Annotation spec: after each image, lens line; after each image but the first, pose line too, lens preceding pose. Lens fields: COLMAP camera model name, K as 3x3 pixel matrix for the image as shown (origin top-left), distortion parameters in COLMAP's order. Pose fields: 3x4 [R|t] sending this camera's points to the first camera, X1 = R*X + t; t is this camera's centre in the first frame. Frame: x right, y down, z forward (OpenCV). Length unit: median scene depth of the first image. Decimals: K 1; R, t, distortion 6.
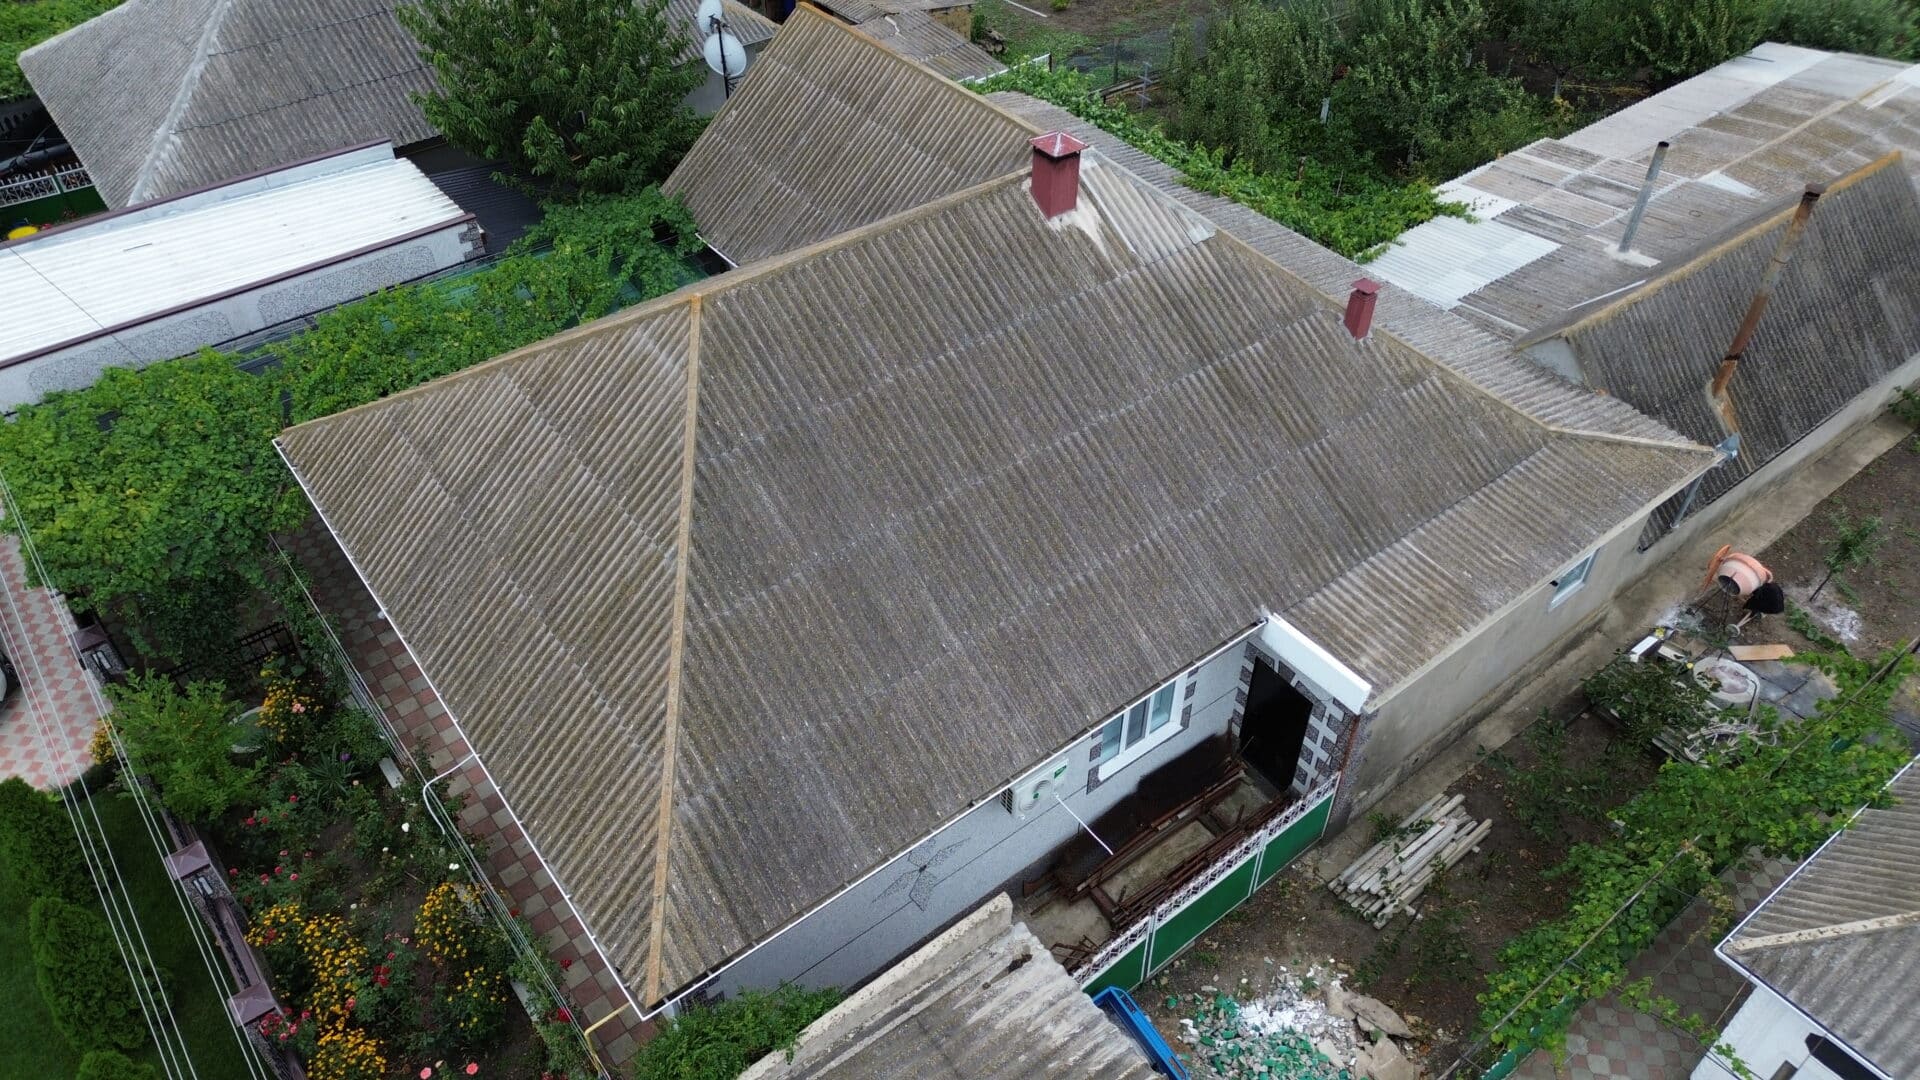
lens RADIAL K [[1348.0, 0, 964.8], [0, 1348.0, 529.9], [0, 0, 1]] dist [0.067282, -0.081654]
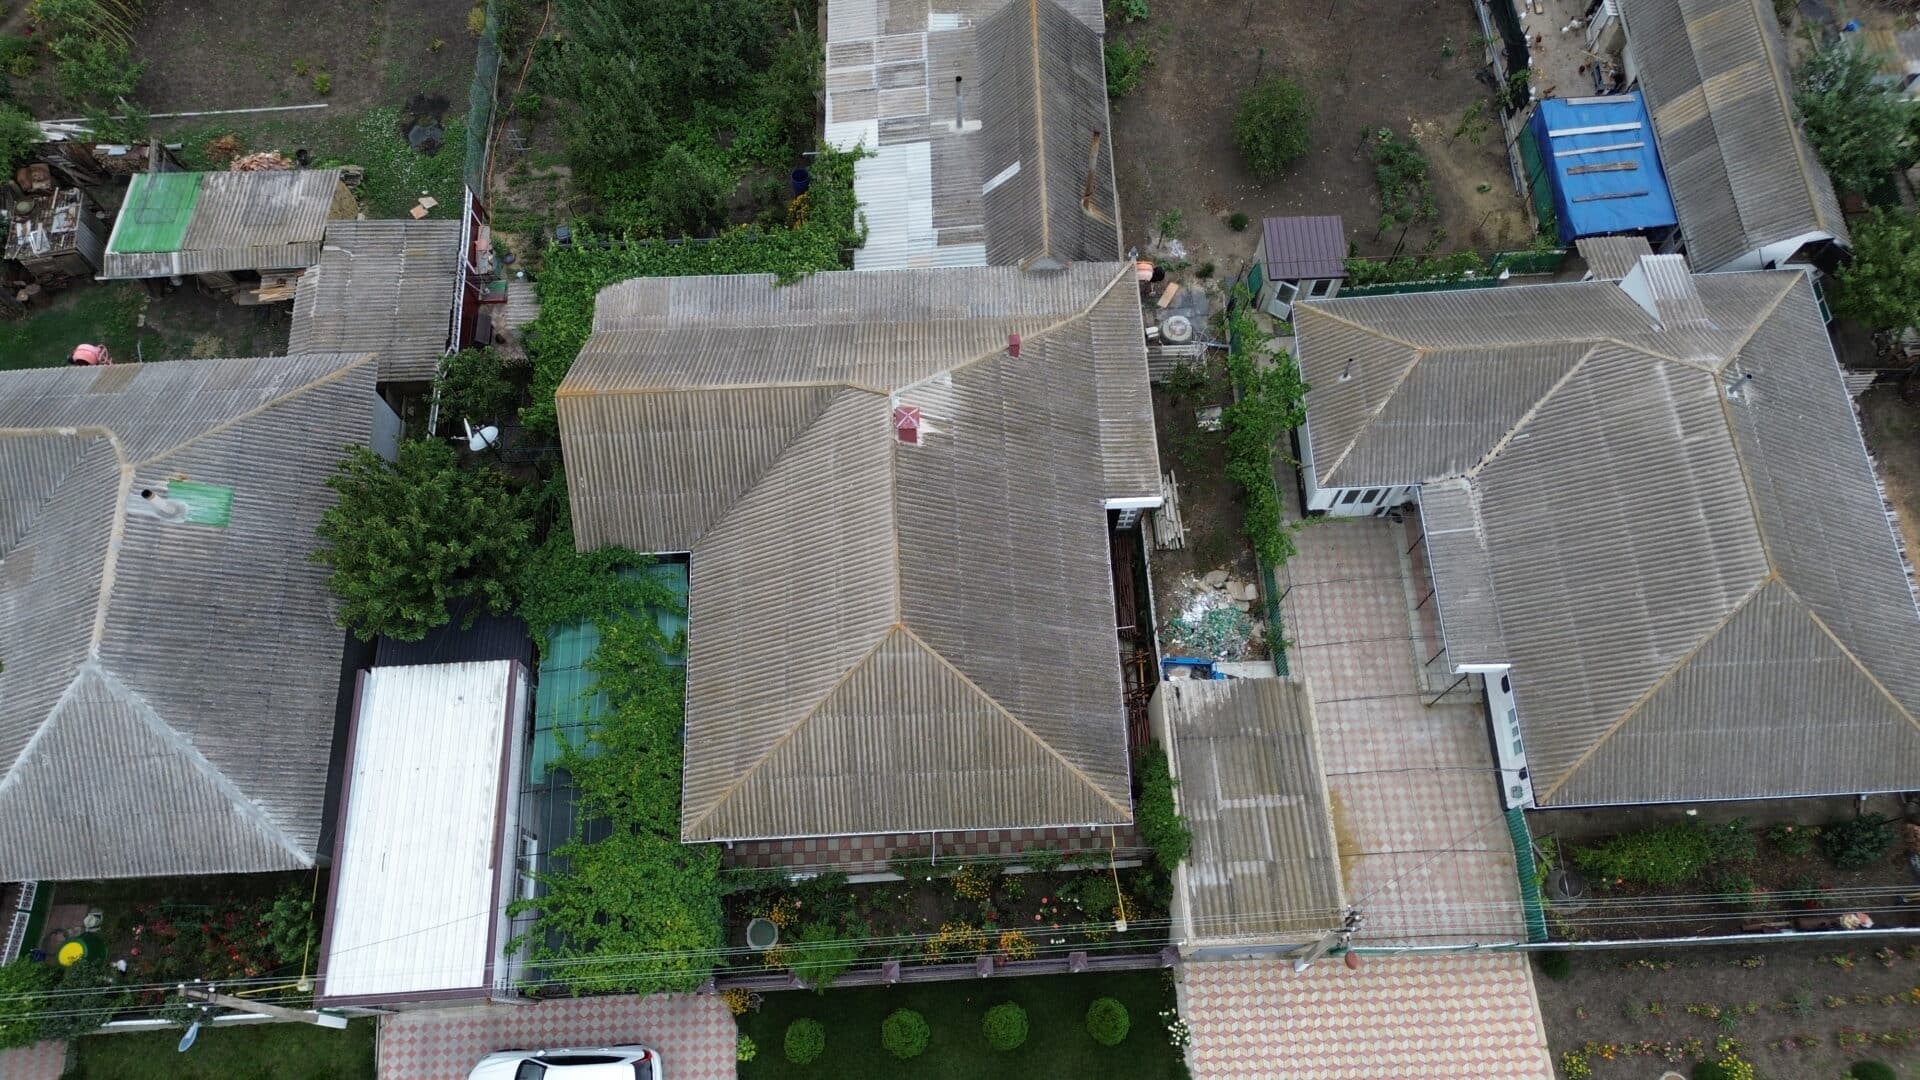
lens RADIAL K [[1348.0, 0, 964.8], [0, 1348.0, 529.9], [0, 0, 1]] dist [0.067282, -0.081654]
pose [[0.577487, -0.758725, 0.301404, -0.461143], [0.548703, 0.634078, 0.544858, -0.940626], [-0.604511, -0.149267, 0.782487, -0.445211]]
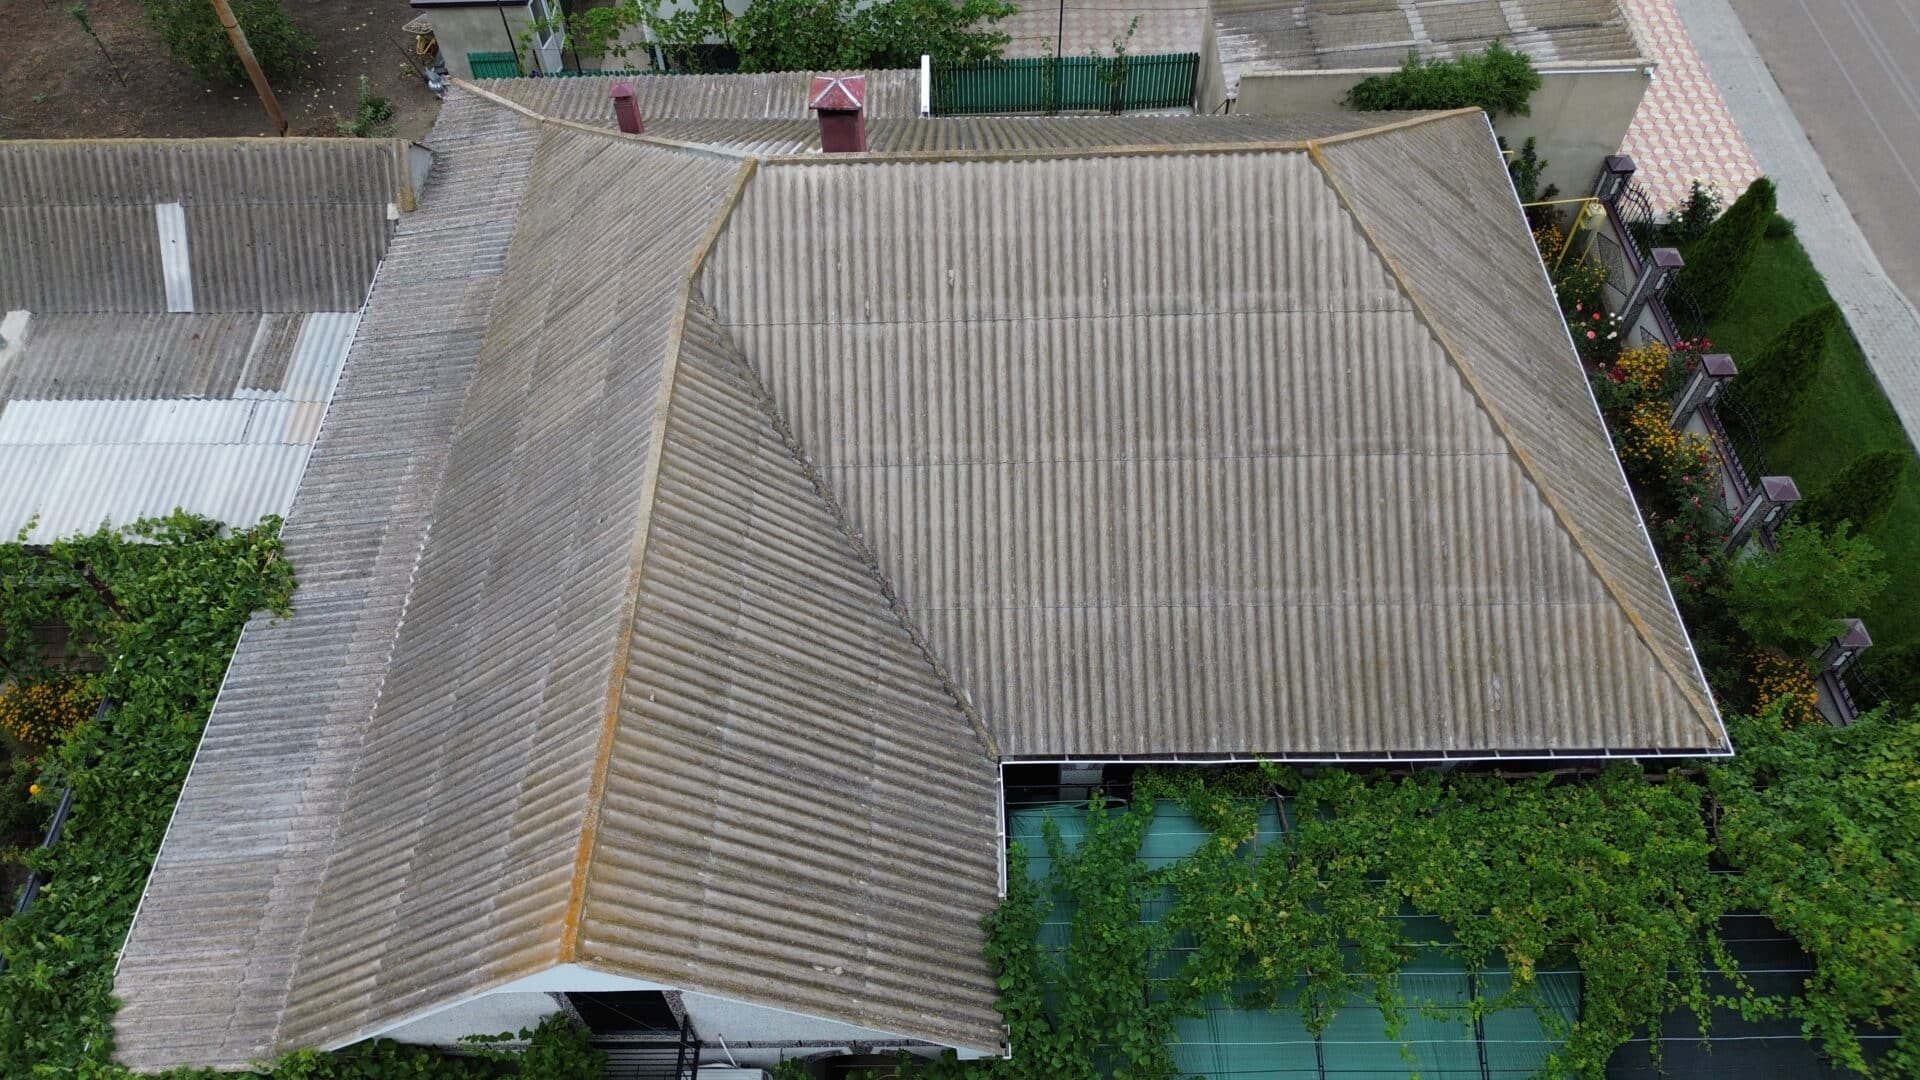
lens RADIAL K [[1348.0, 0, 964.8], [0, 1348.0, 529.9], [0, 0, 1]] dist [0.067282, -0.081654]
pose [[-0.791244, -0.485996, 0.371134, -0.351486], [0.416101, 0.016838, 0.909162, -0.814046], [-0.448099, 0.873799, 0.188901, 0.830210]]
